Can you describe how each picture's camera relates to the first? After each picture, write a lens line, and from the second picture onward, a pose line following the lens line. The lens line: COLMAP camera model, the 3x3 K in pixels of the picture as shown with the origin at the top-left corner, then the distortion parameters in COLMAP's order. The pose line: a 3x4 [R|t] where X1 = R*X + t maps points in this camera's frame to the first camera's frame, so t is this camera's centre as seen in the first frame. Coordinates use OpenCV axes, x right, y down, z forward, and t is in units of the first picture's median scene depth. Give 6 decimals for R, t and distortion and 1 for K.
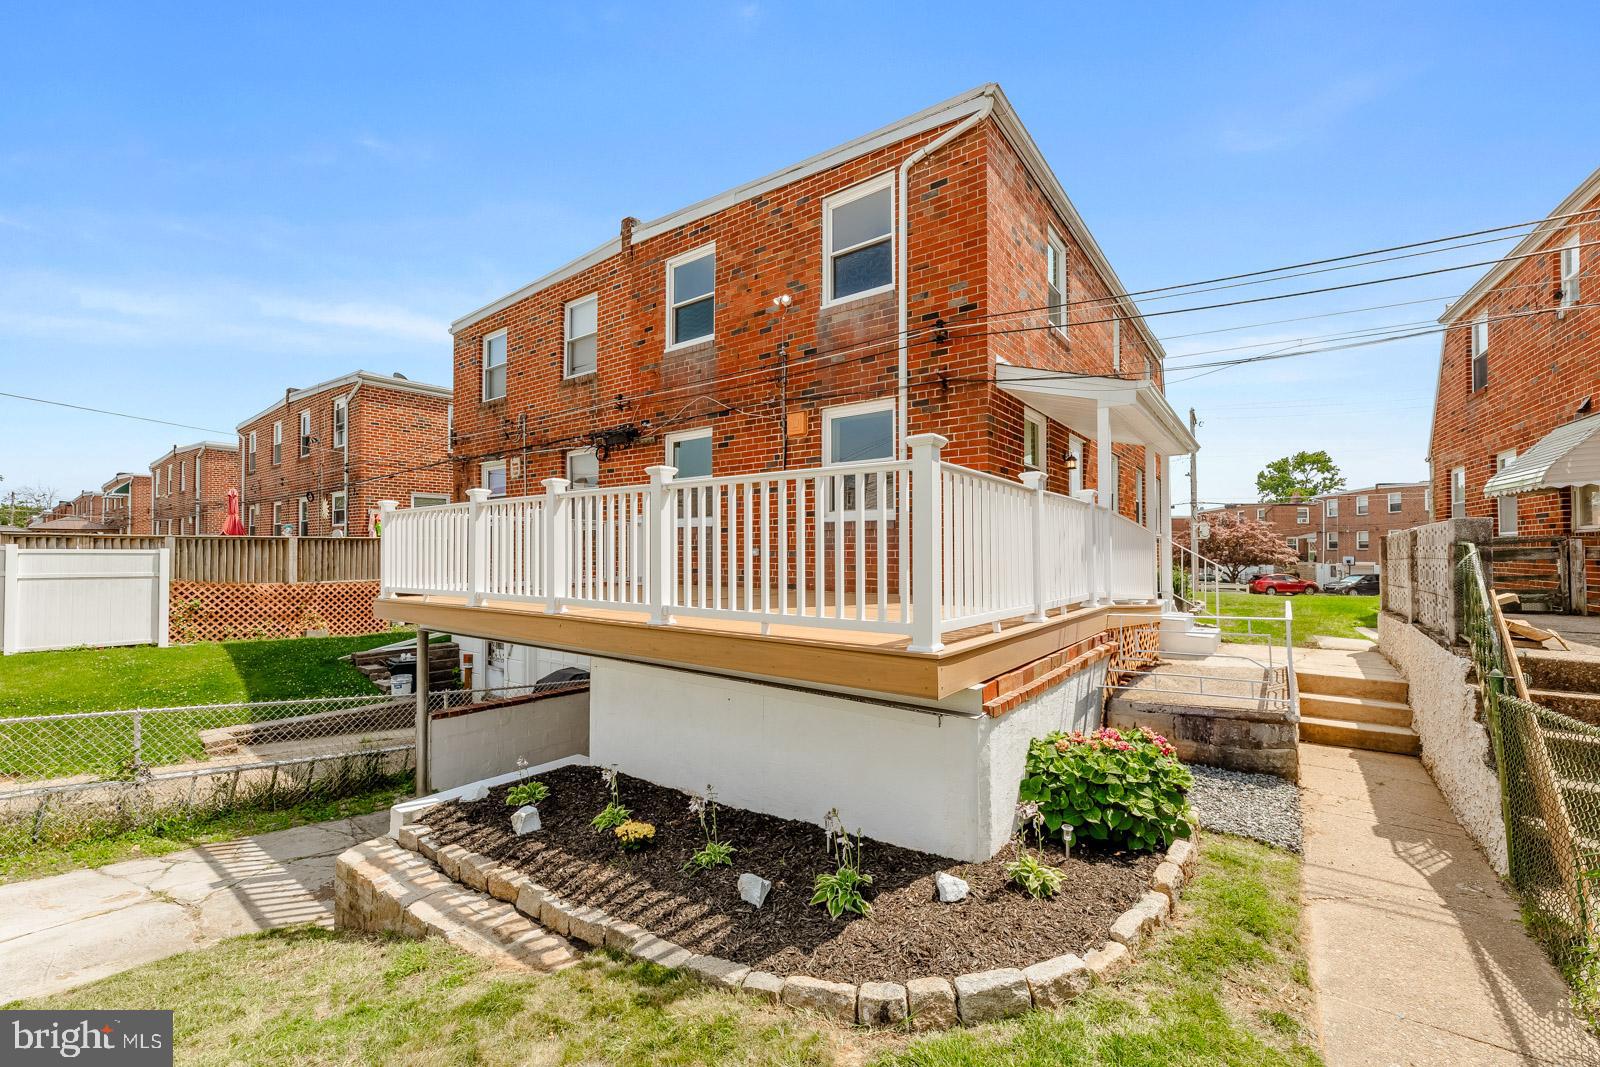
lens RADIAL K [[663.1, 0, 800.9], [0, 663.1, 543.7], [0, 0, 1]] dist [0.000273, -0.000006]
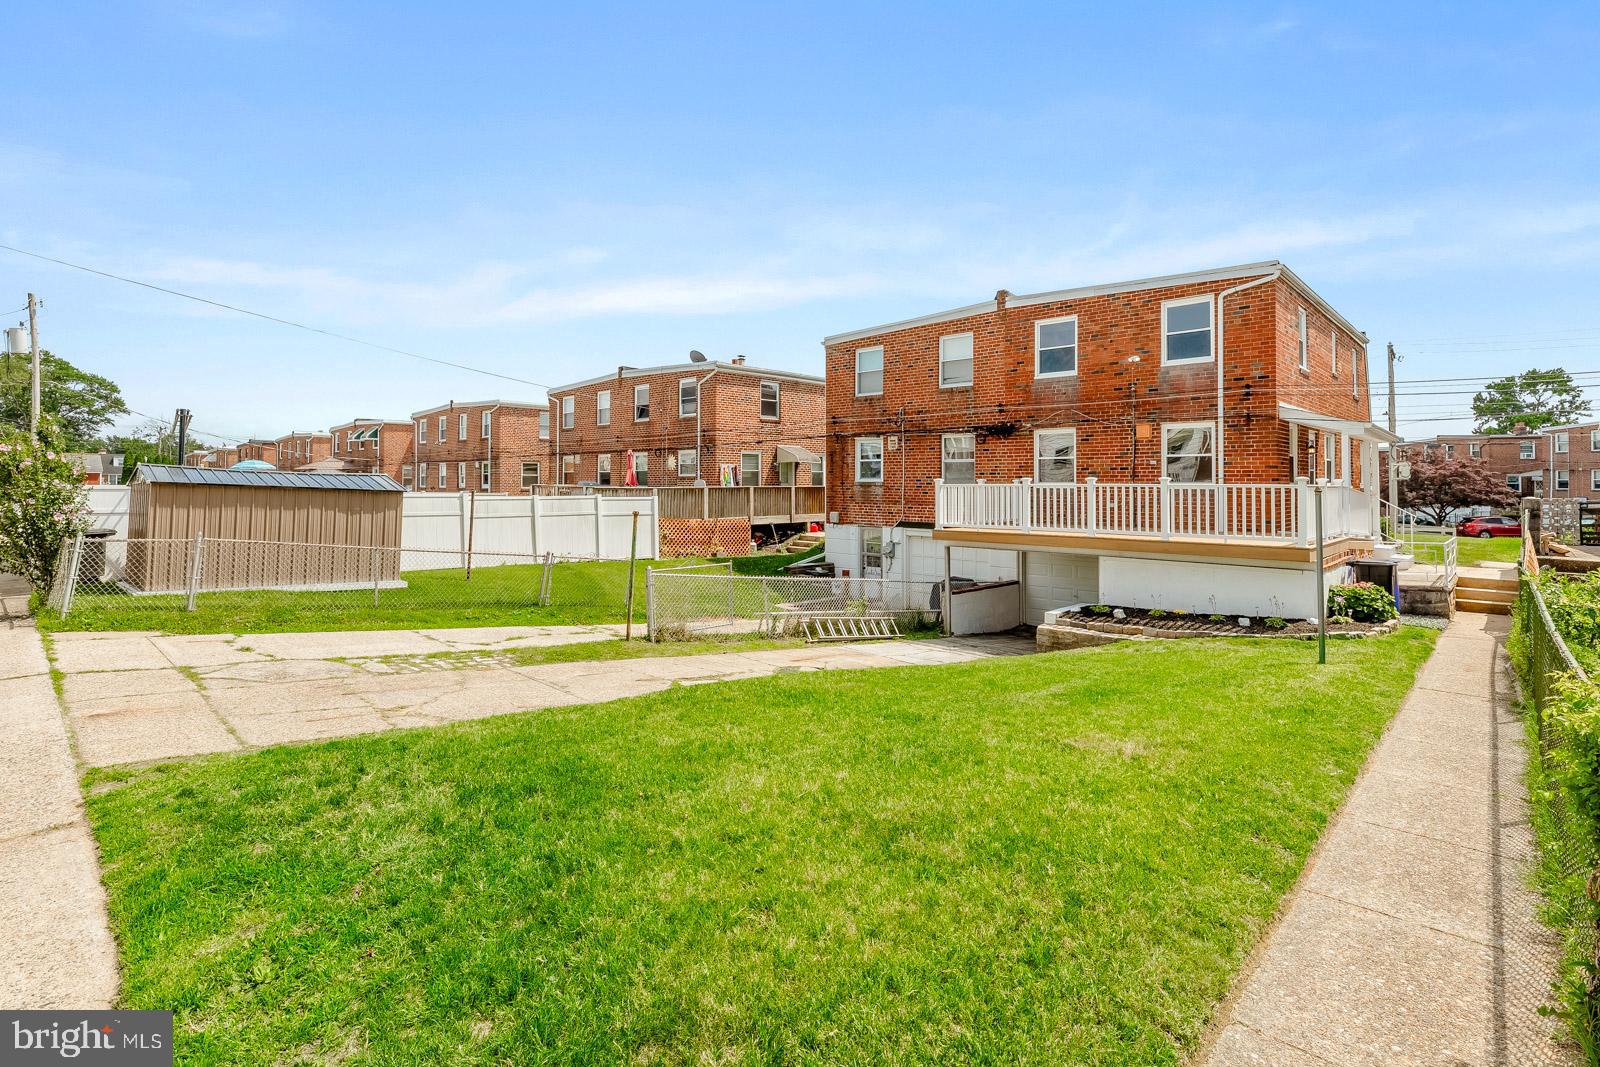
lens RADIAL K [[827.4, 0, 742.7], [0, 827.4, 467.8], [0, 0, 1]] dist [-0.000170, 0.000308]
pose [[0.991677, 0.001090, -0.128749, -0.737580], [-0.001479, 0.999995, -0.002923, -0.075404], [0.128745, 0.003089, 0.991673, -1.223545]]
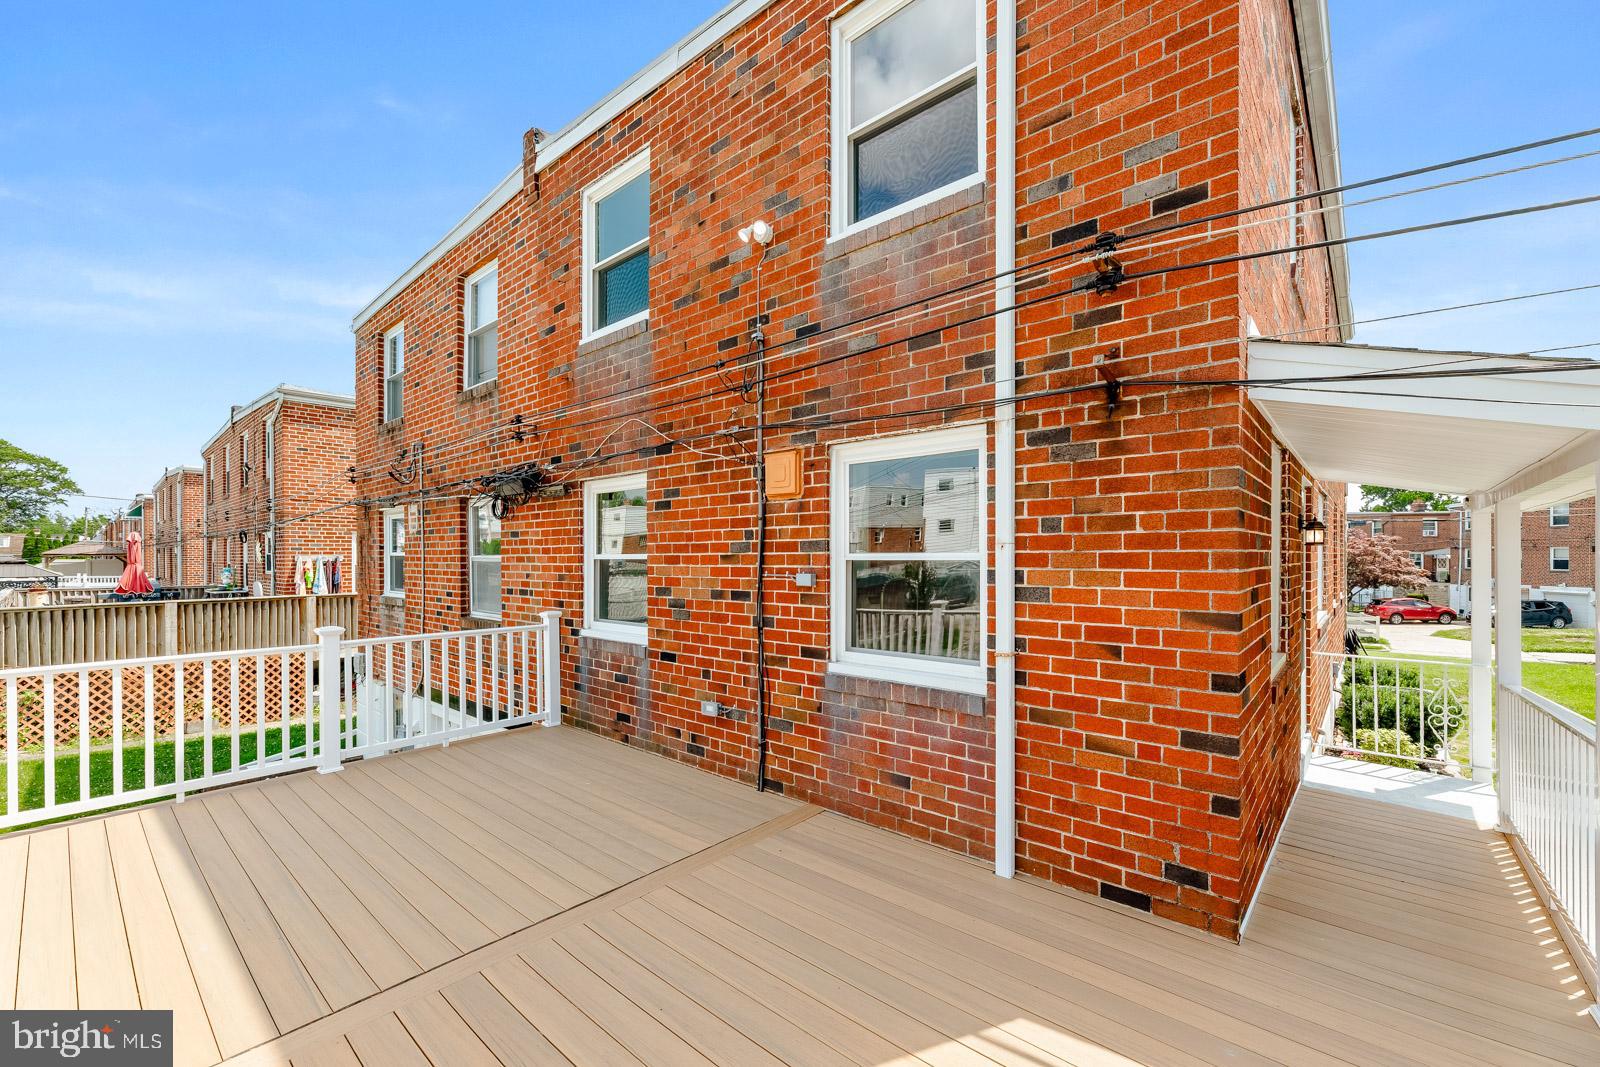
lens RADIAL K [[653.4, 0, 798.6], [0, 653.4, 554.9], [0, 0, 1]] dist [0.000124, 0.000057]
pose [[0.996828, -0.001176, -0.079581, 0.044445], [0.002506, 0.999859, 0.016611, -0.121912], [0.079551, -0.016758, 0.996690, 0.479576]]
